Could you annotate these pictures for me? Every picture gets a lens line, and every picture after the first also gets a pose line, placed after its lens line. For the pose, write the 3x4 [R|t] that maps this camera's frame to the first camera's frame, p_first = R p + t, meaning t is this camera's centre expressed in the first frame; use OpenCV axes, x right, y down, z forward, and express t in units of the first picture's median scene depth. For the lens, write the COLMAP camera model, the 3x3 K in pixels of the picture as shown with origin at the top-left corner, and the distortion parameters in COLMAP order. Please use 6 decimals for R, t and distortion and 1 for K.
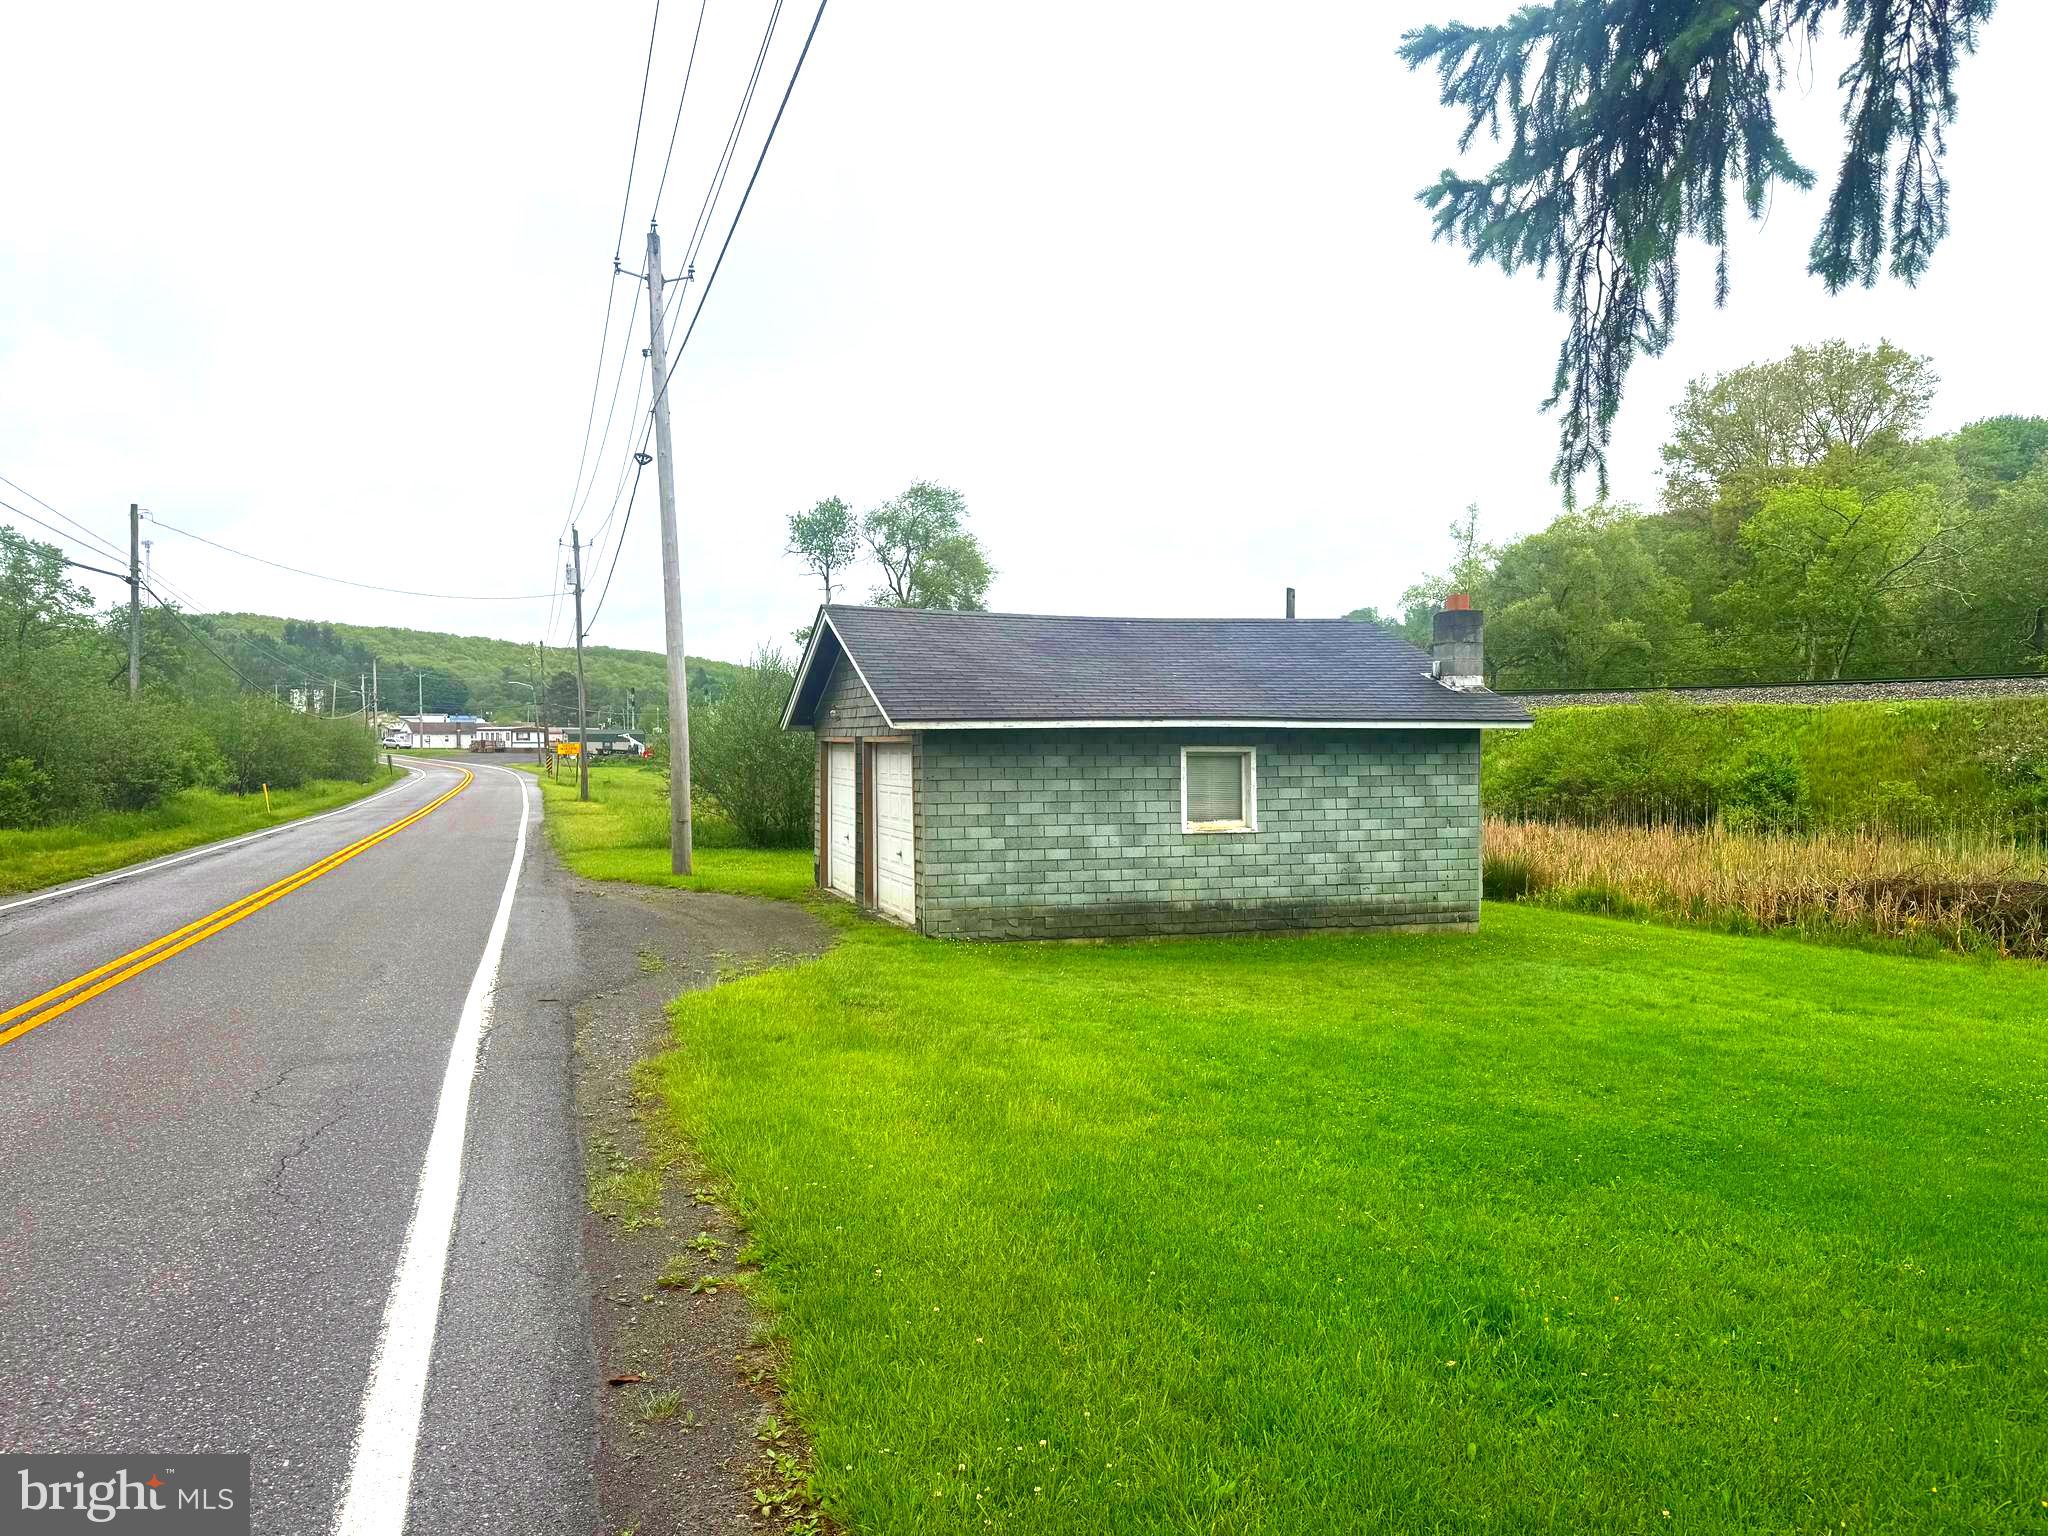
lens RADIAL K [[1415.6, 0, 1024.0], [0, 1415.6, 768.0], [0, 0, 1]] dist [0.034684, -0.064094]
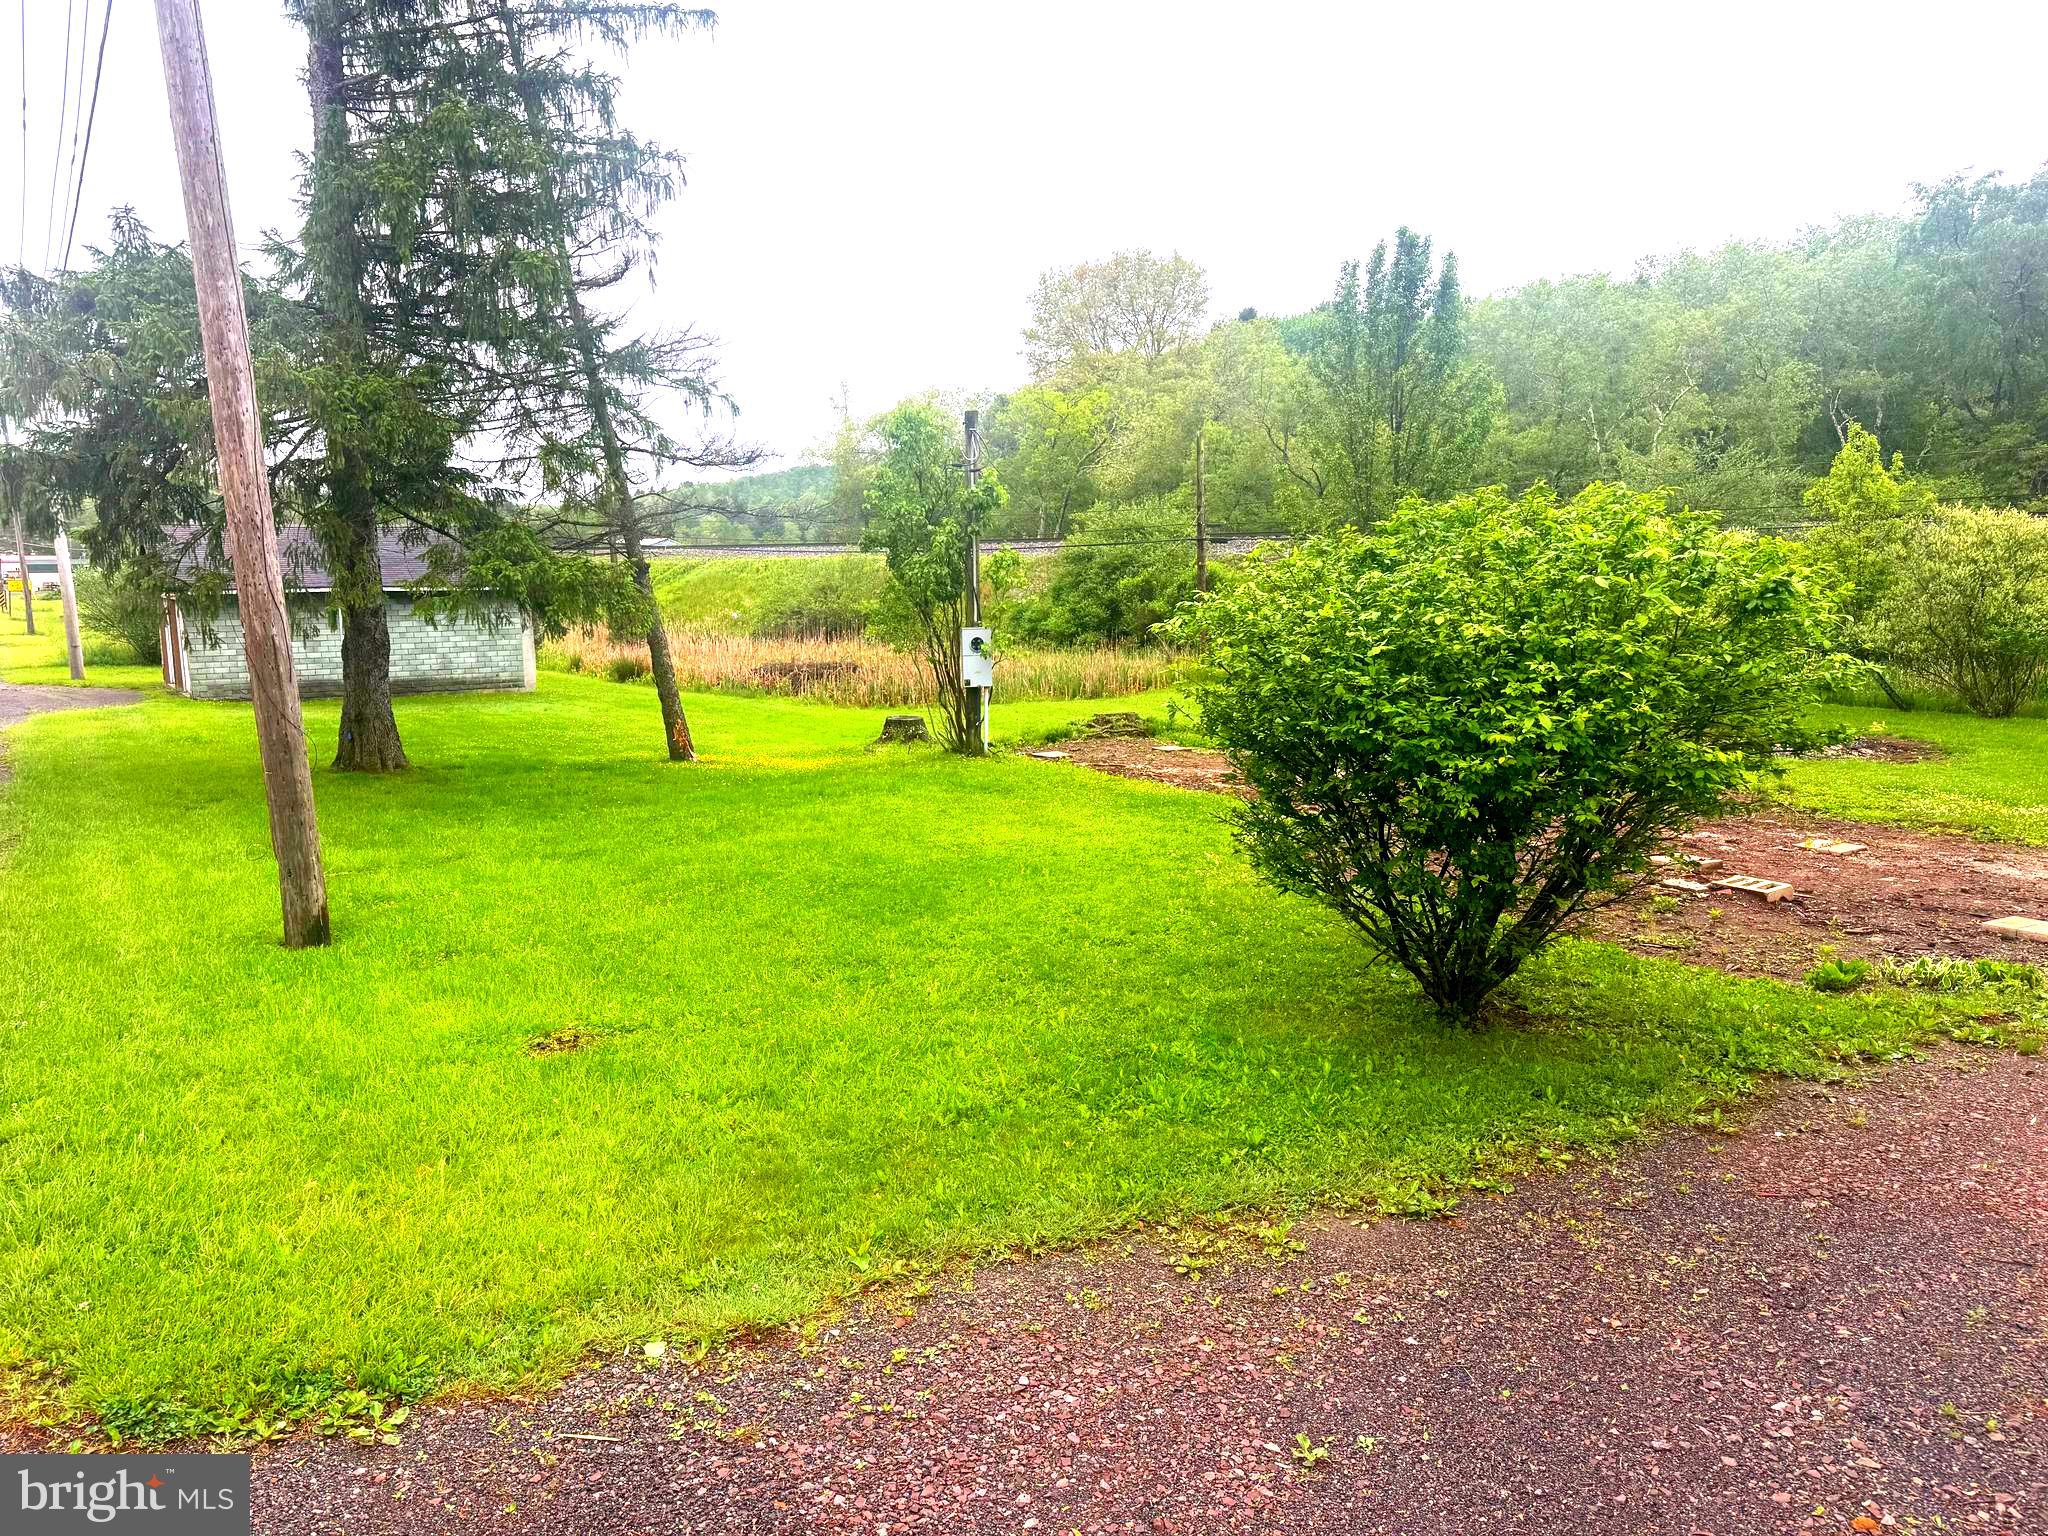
lens RADIAL K [[1378.9, 0, 1031.8], [0, 1378.9, 802.3], [0, 0, 1]] dist [0.092194, -0.147584]
pose [[0.953368, -0.054968, 0.296762, 0.306864], [0.009296, 0.988156, 0.153168, -0.018965], [-0.301667, -0.143267, 0.942588, -0.814353]]
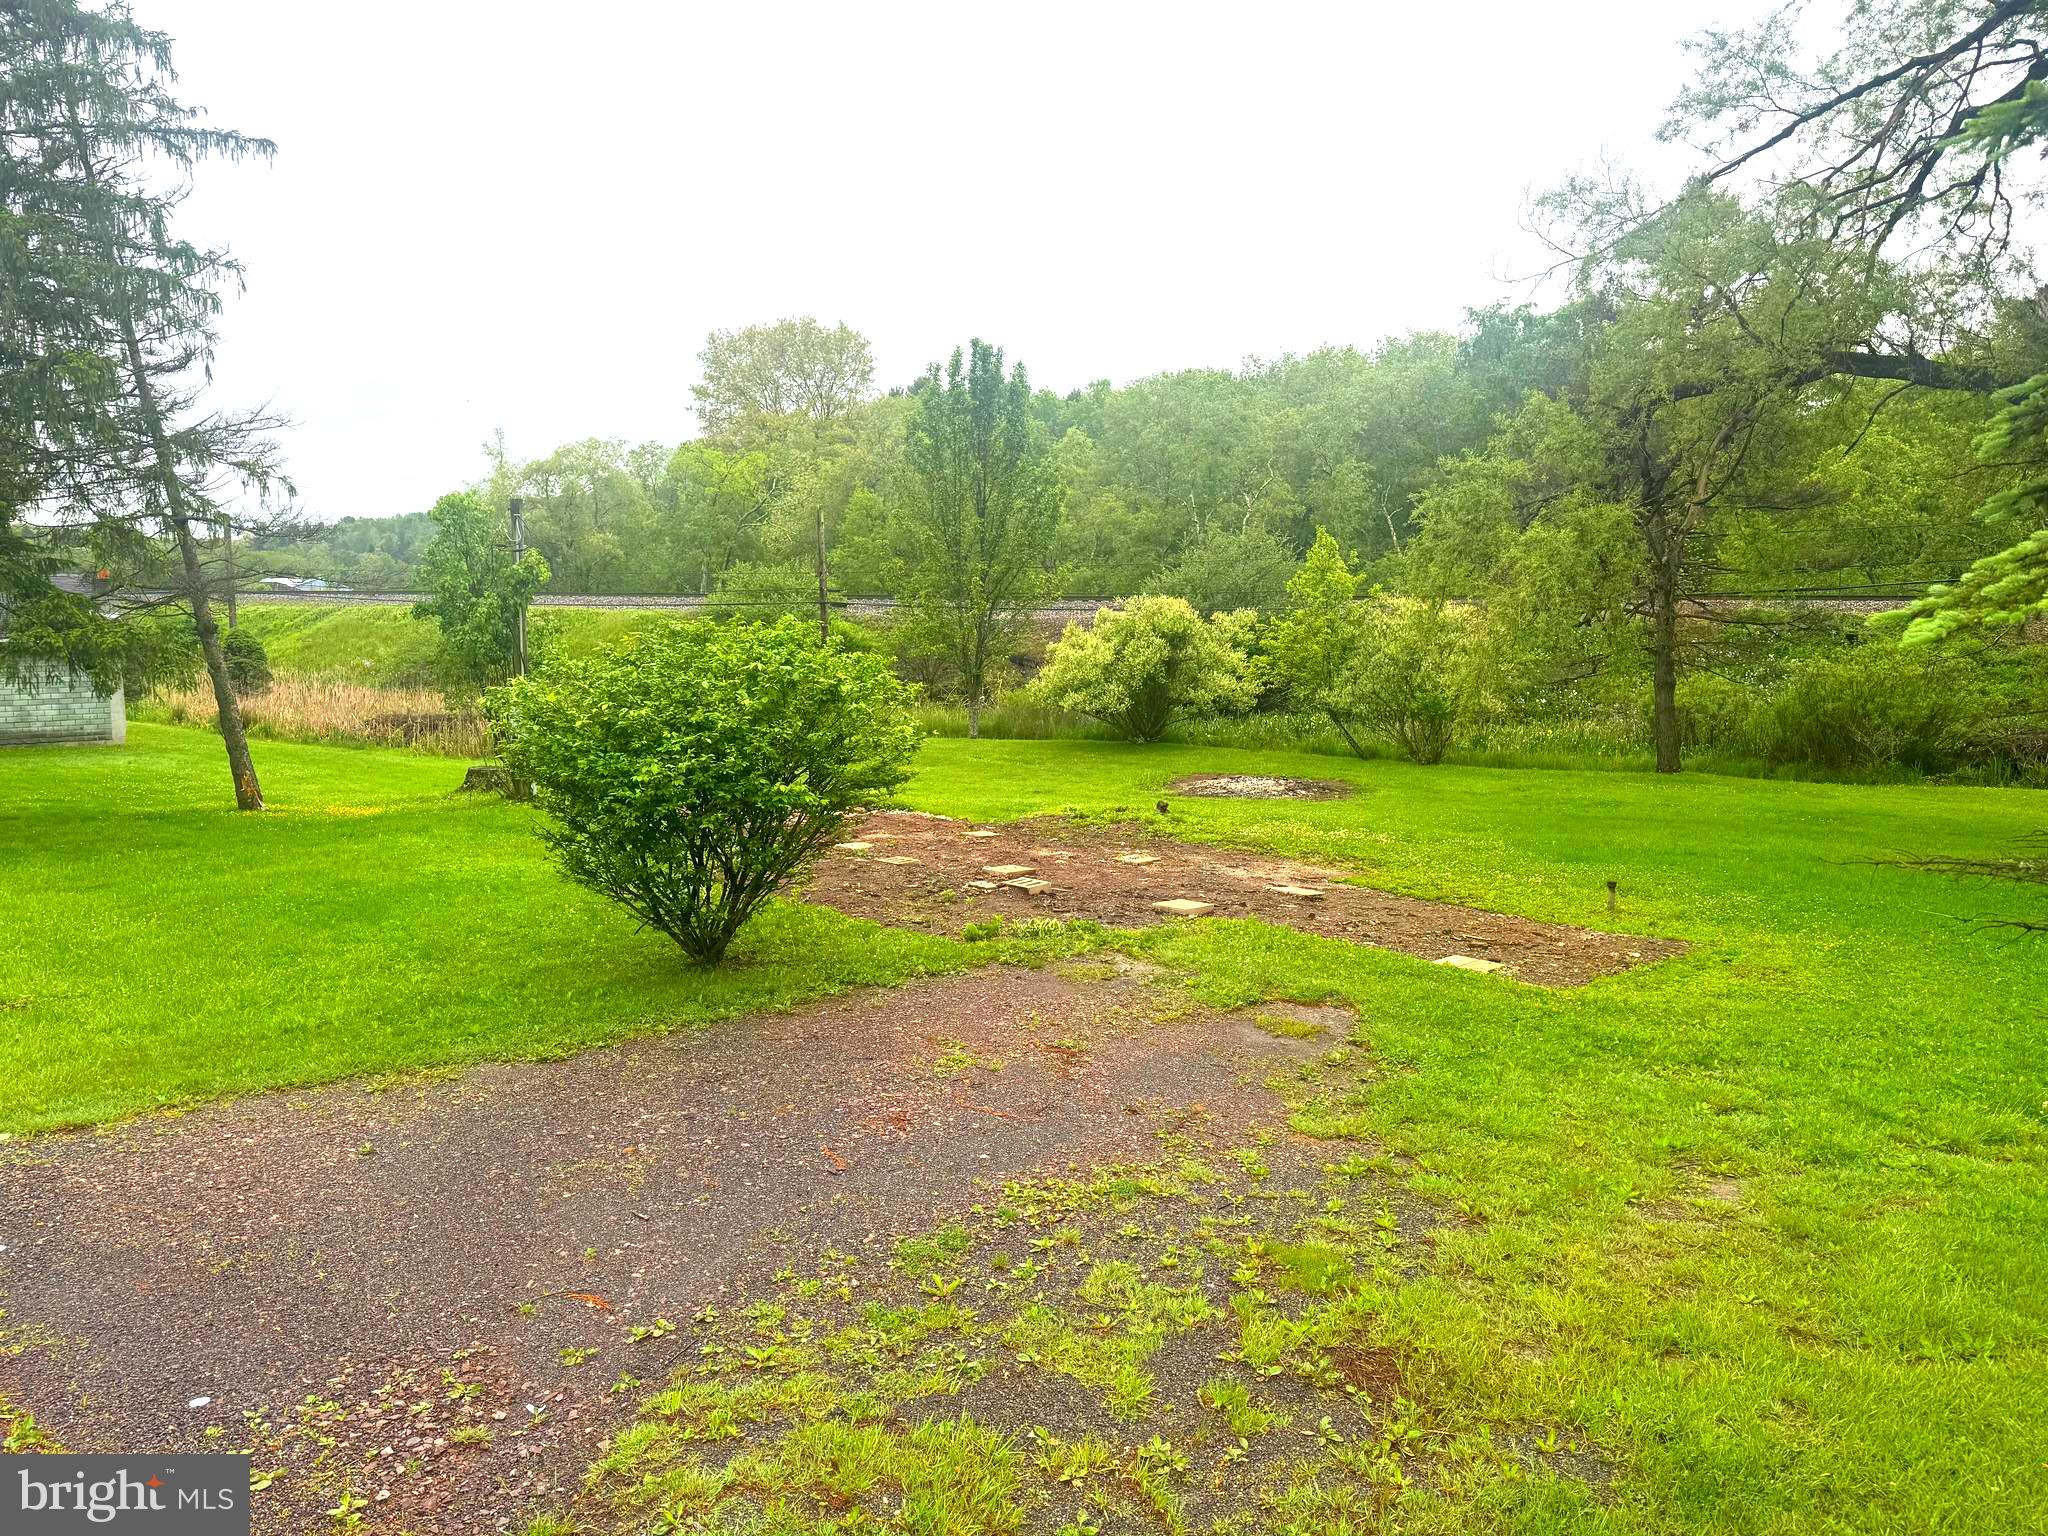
lens RADIAL K [[1379.7, 0, 1040.4], [0, 1379.7, 801.4], [0, 0, 1]] dist [0.033740, -0.050680]
pose [[0.865001, -0.053290, 0.498932, 0.351527], [-0.006622, 0.993045, 0.117547, -0.031044], [-0.501726, -0.104982, 0.858632, -0.979206]]
